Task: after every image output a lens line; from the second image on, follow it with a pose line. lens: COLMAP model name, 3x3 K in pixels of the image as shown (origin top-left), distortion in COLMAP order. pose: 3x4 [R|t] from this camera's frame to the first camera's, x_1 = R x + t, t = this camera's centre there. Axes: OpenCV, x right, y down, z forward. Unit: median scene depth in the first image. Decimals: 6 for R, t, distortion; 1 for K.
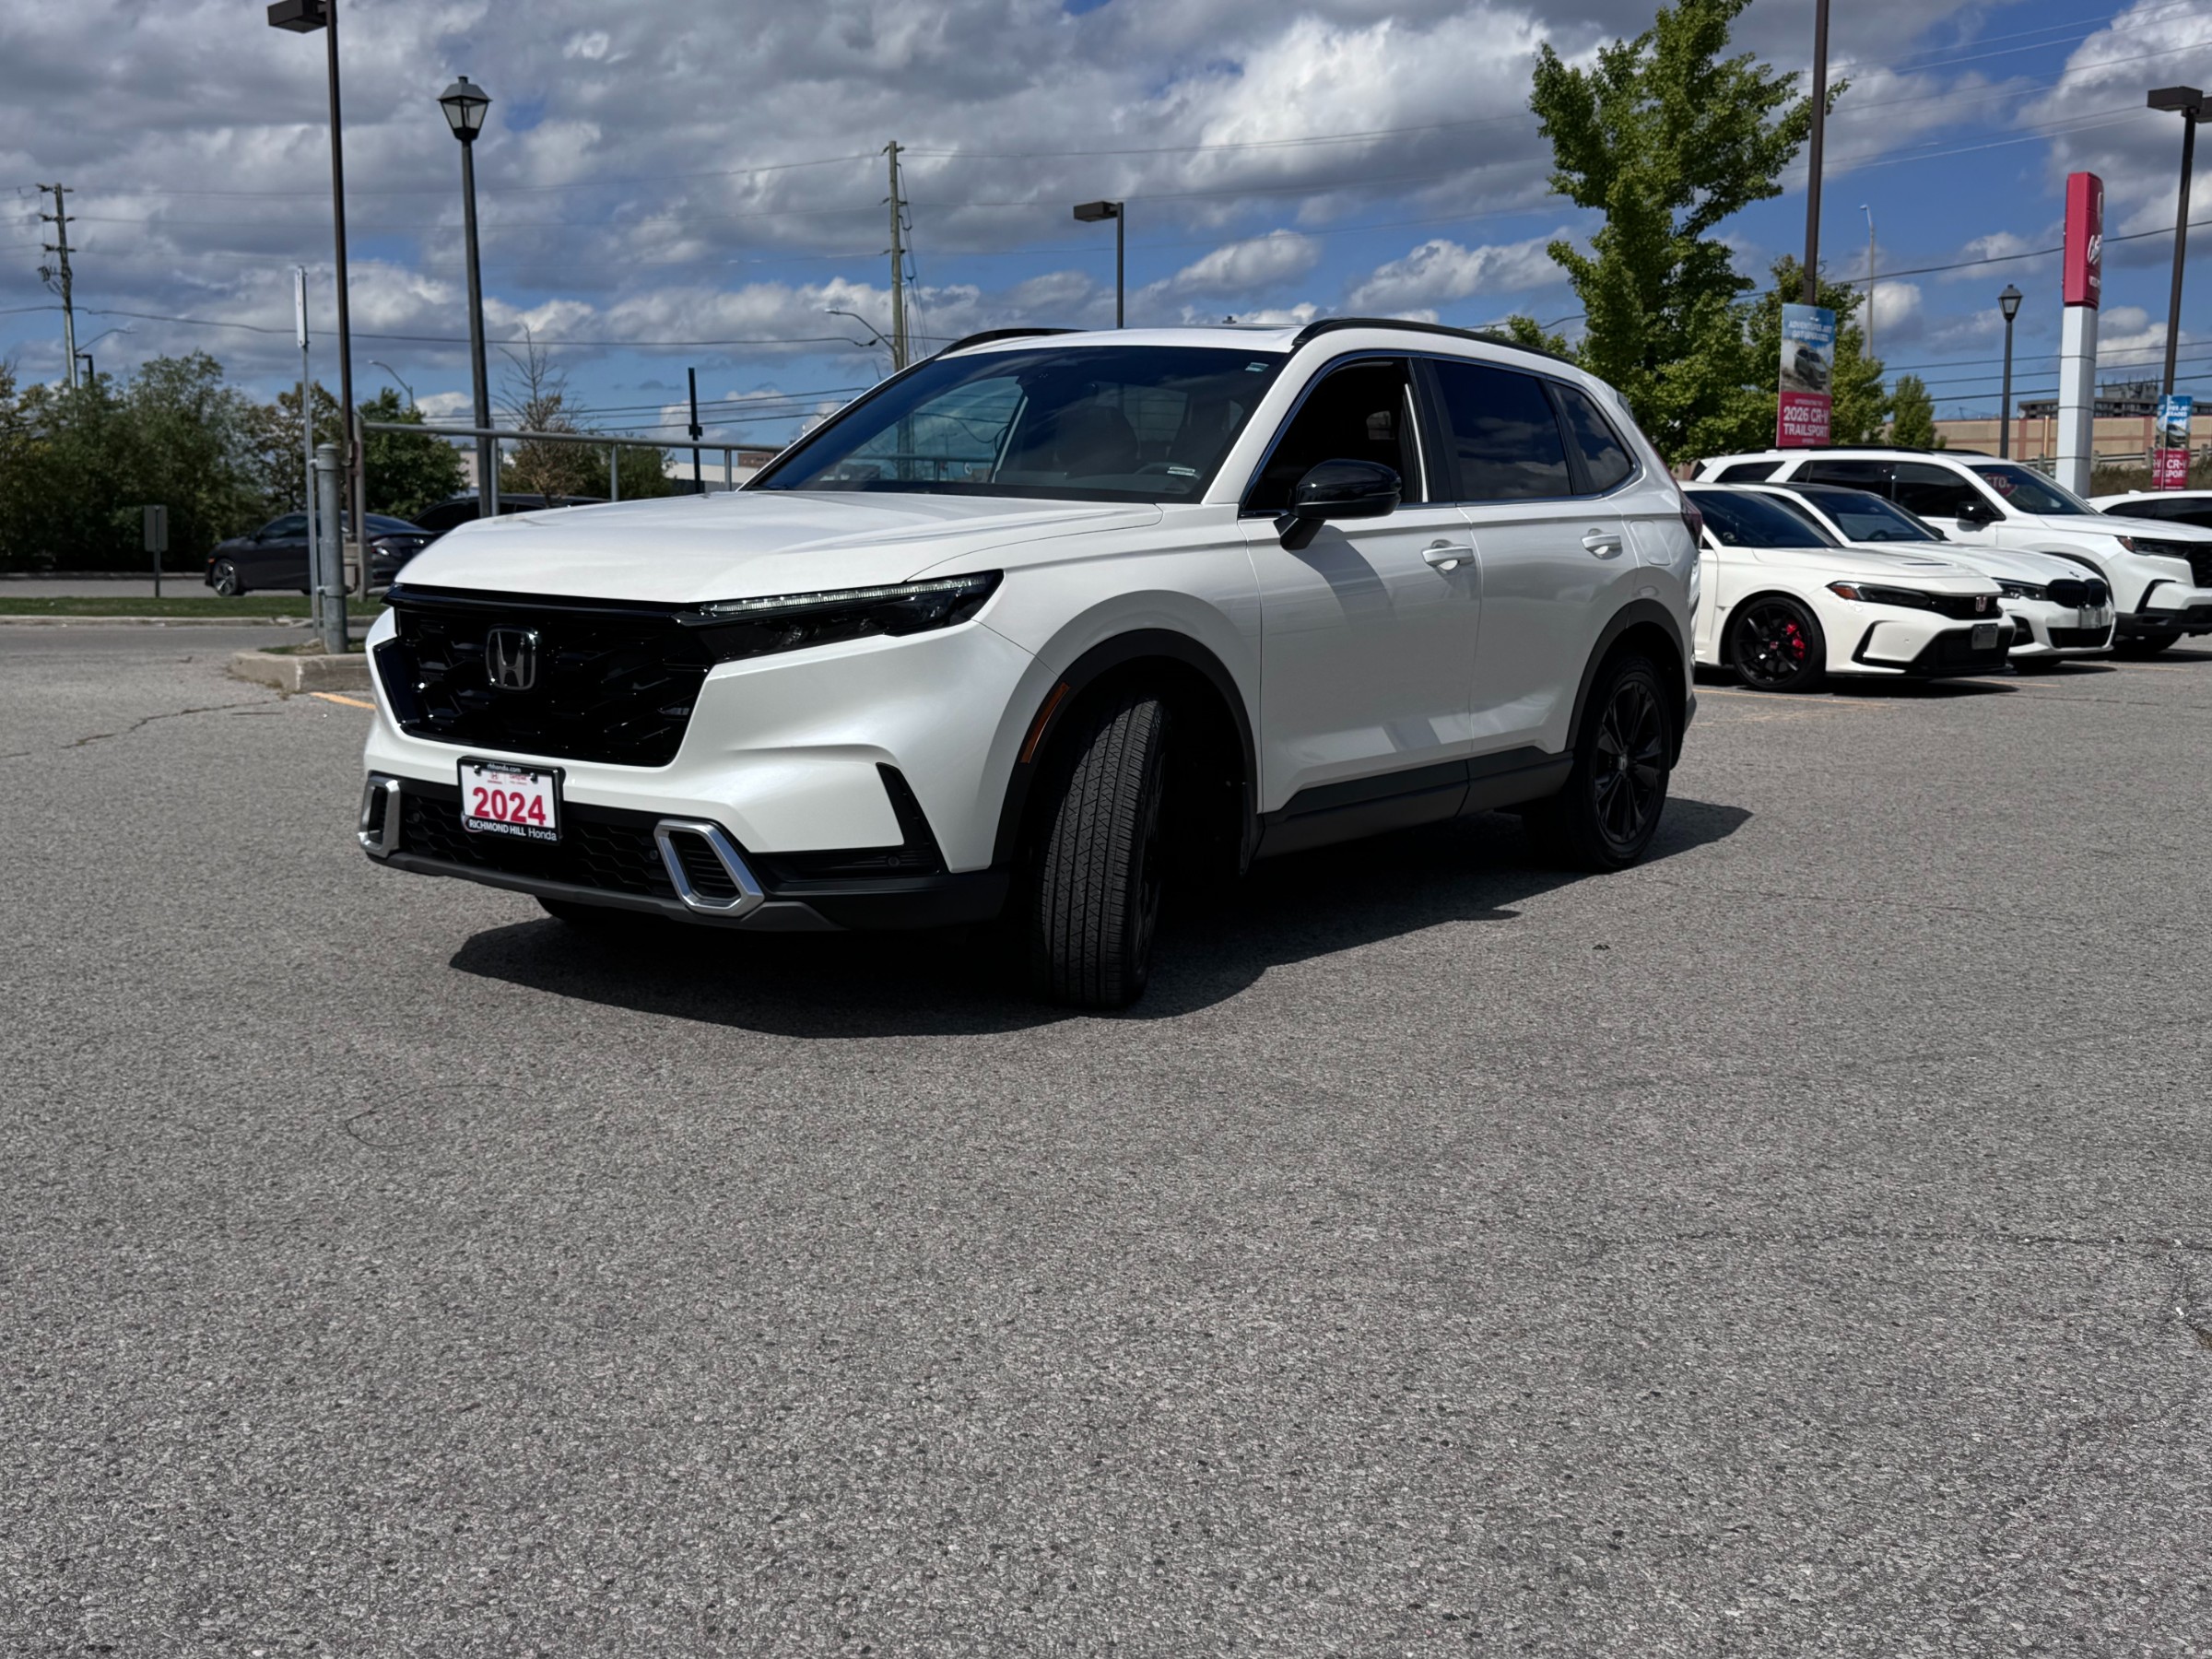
lens RADIAL K [[2231.8, 0, 1157.9], [0, 2231.8, 826.5], [0, 0, 1]] dist [0.122509, -0.204983]
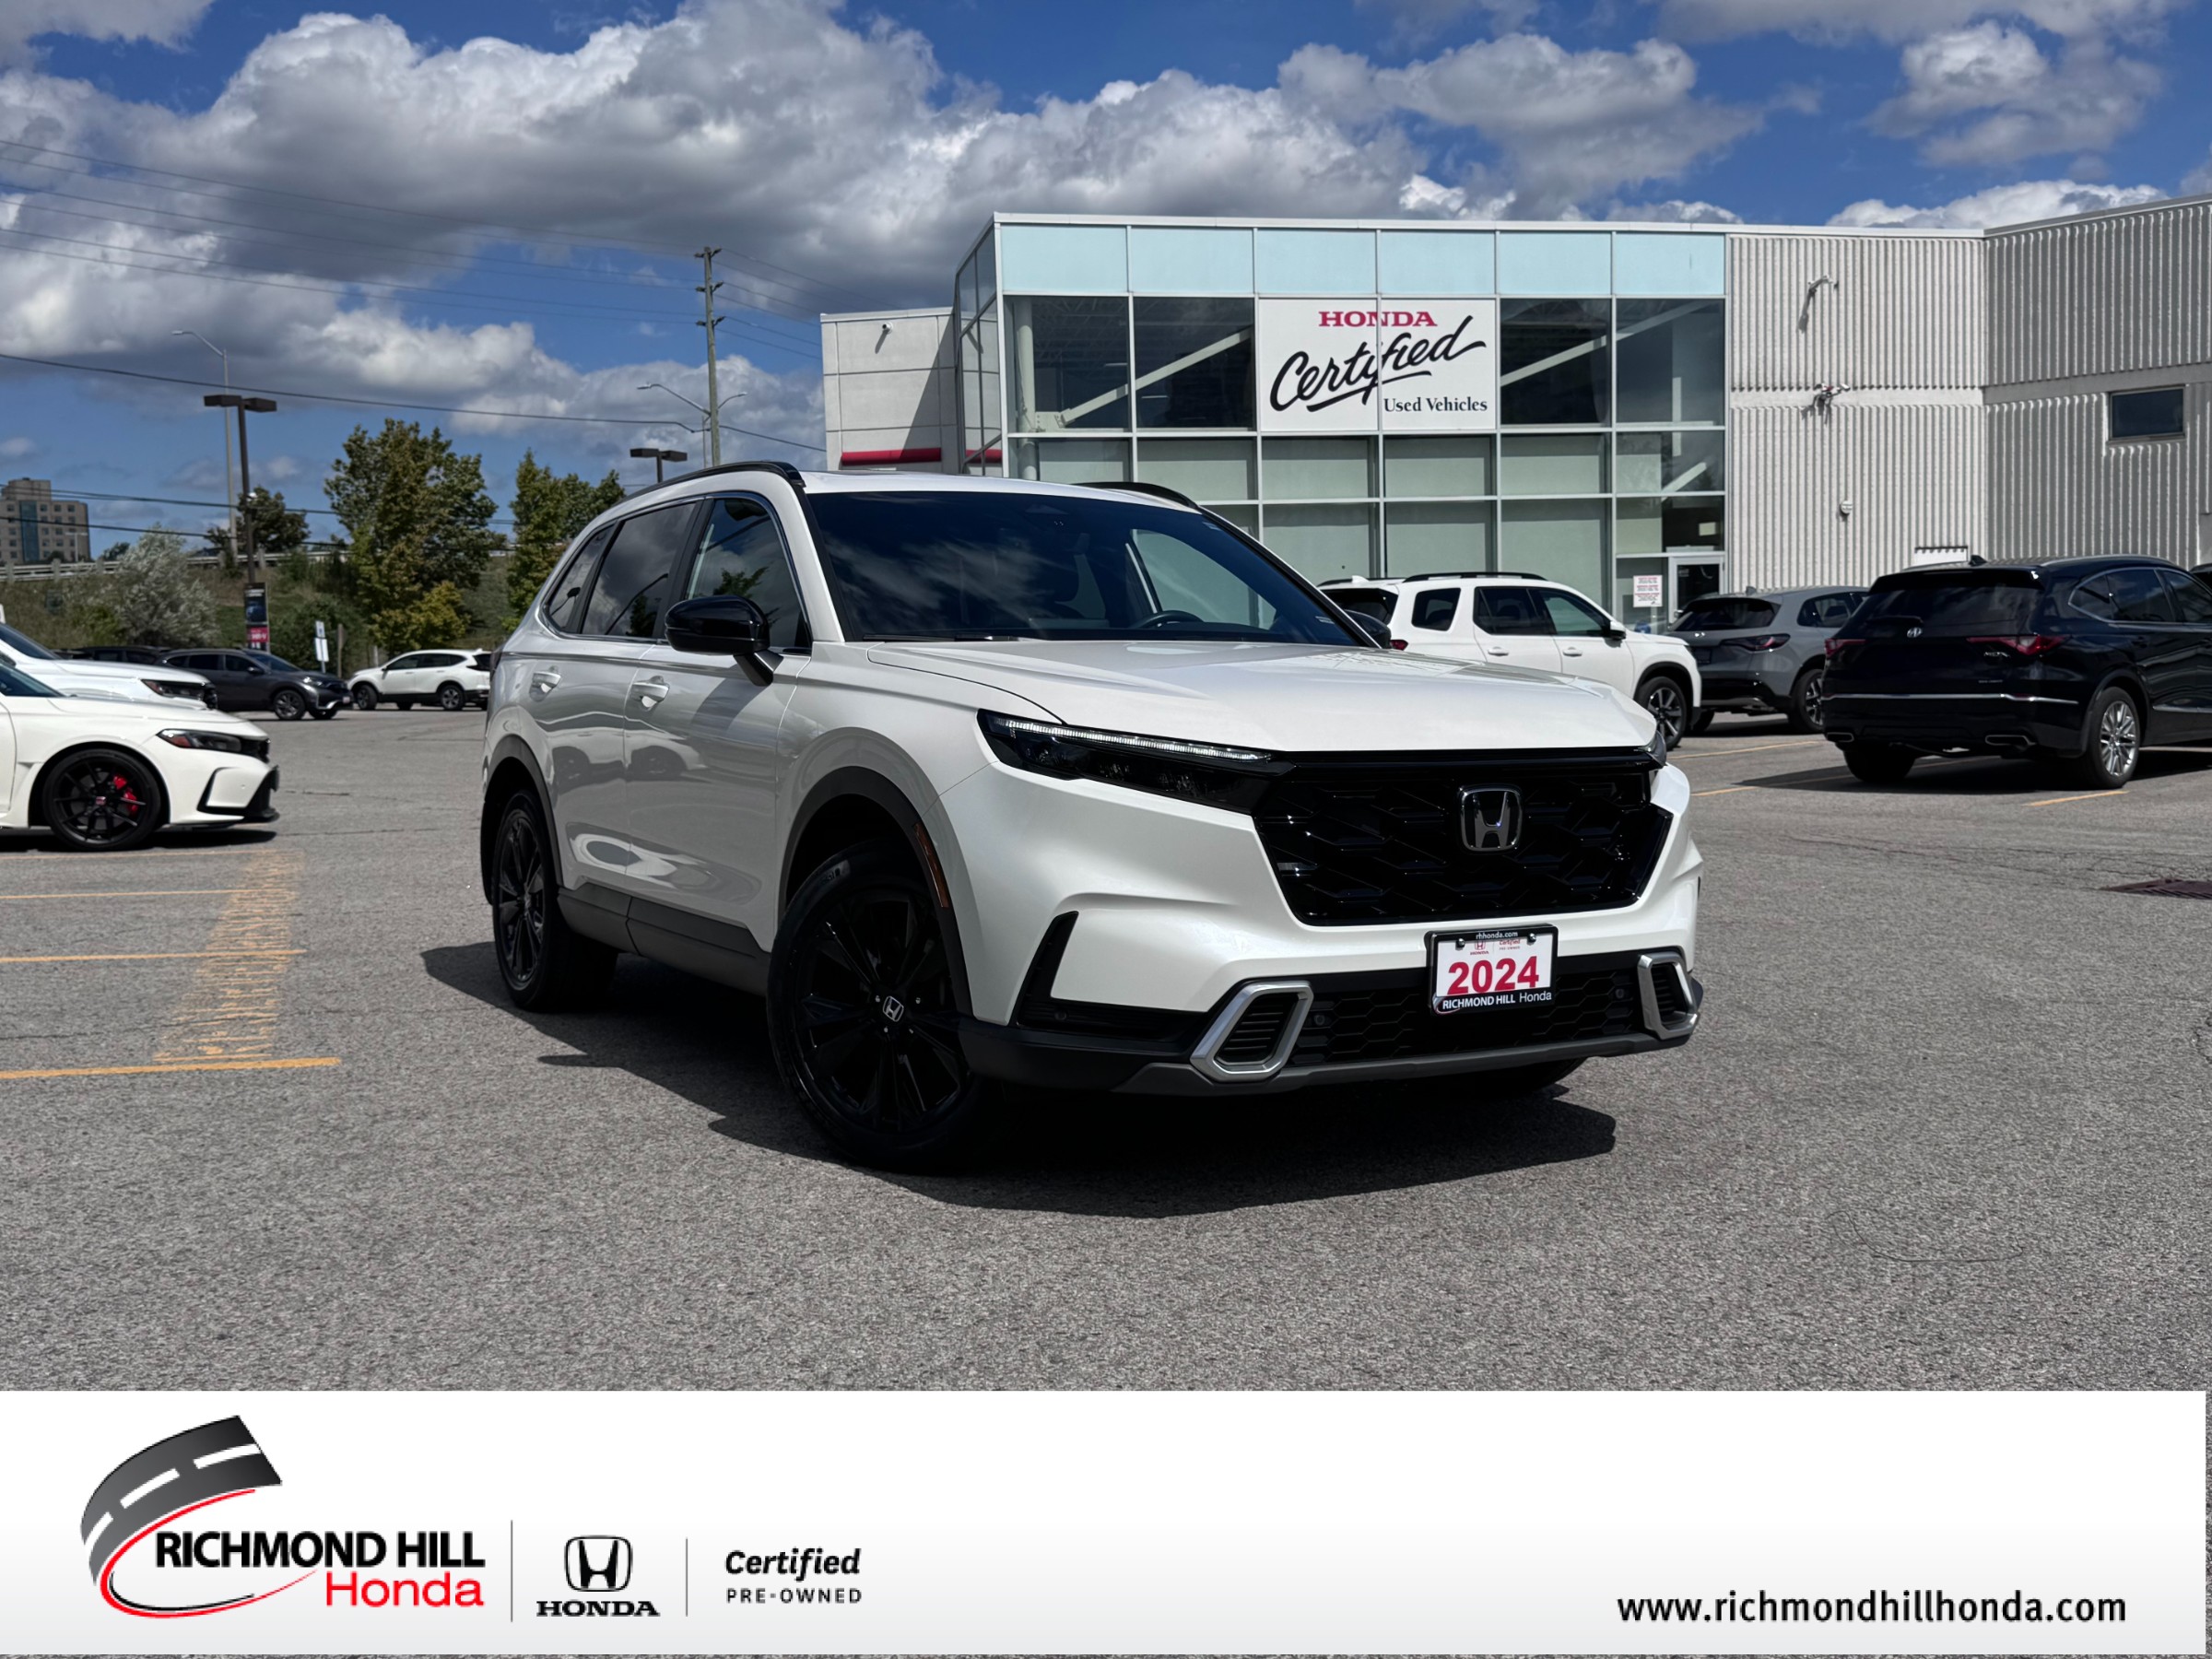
lens RADIAL K [[2230.5, 0, 1071.0], [0, 2230.5, 822.9], [0, 0, 1]] dist [0.177629, -0.396511]
pose [[0.412374, -0.080488, 0.907452, -0.820187], [0.137904, 0.990126, 0.025153, -0.081636], [-0.900517, 0.114769, 0.419402, 0.514967]]
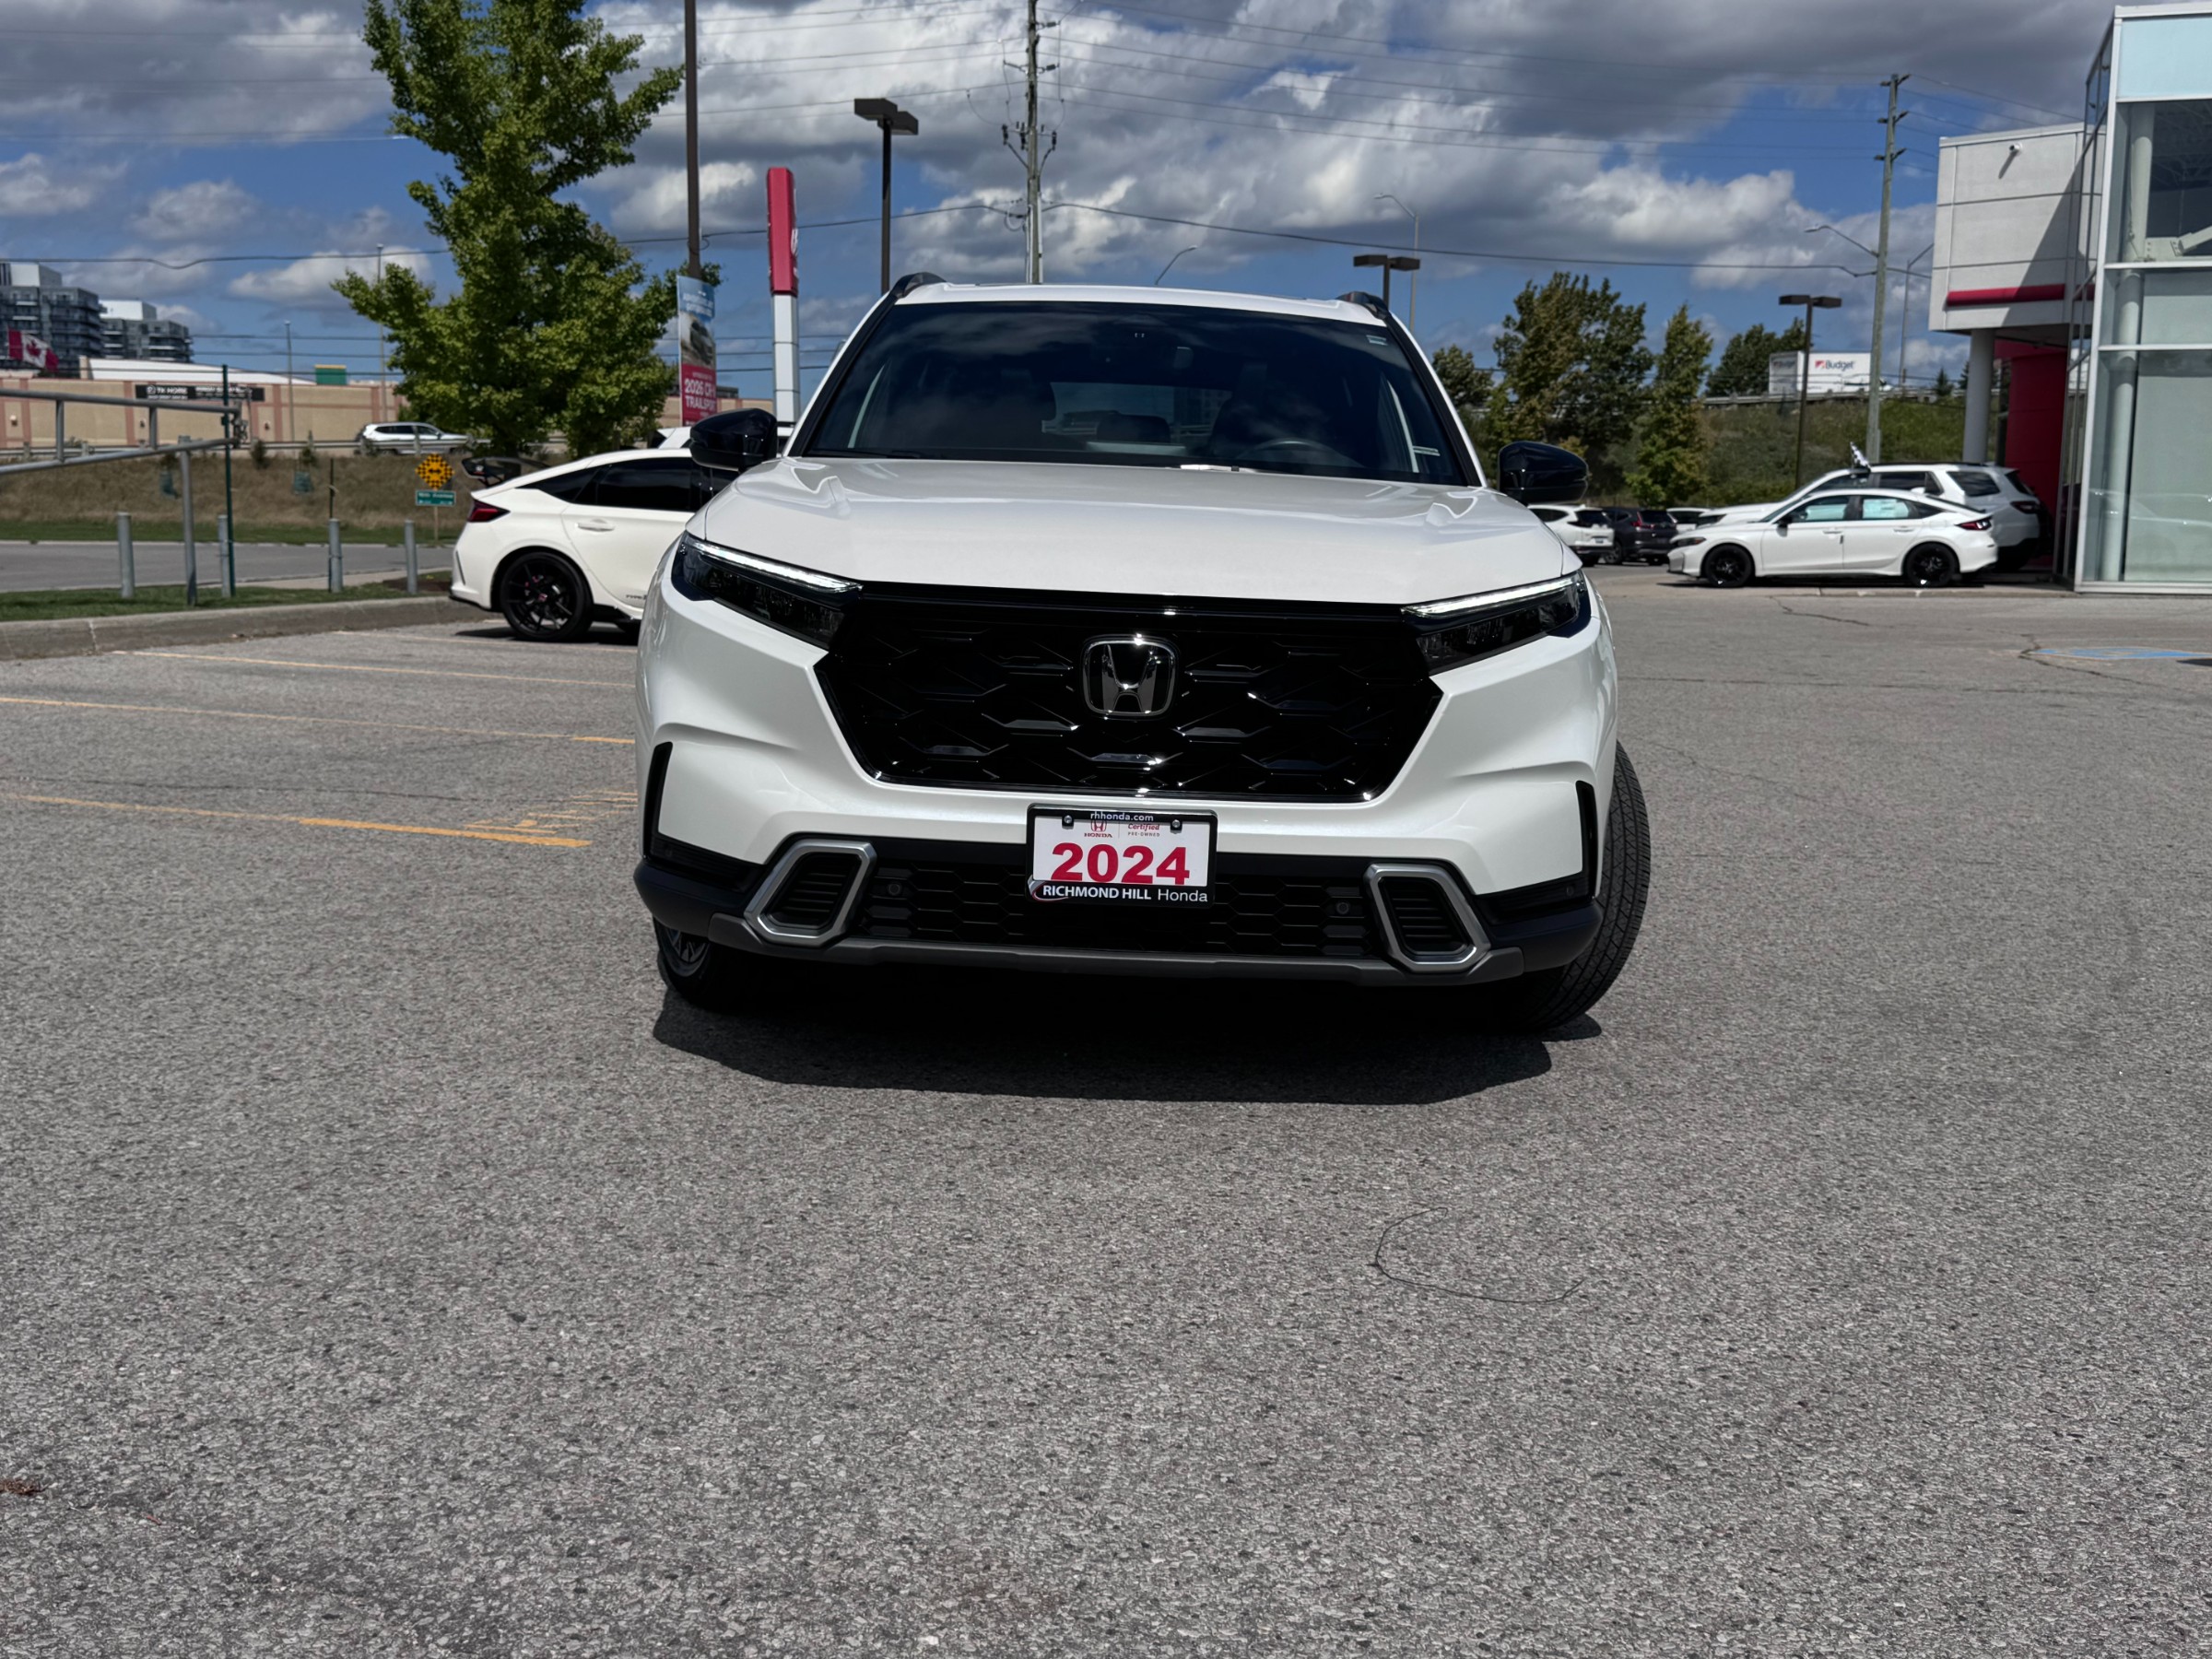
lens RADIAL K [[2231.8, 0, 1157.9], [0, 2231.8, 826.5], [0, 0, 1]] dist [0.122509, -0.204983]
pose [[0.820078, -0.067630, 0.568241, -0.492005], [0.059576, 0.997686, 0.032762, -0.032152], [-0.569142, 0.006986, 0.822210, 0.233870]]
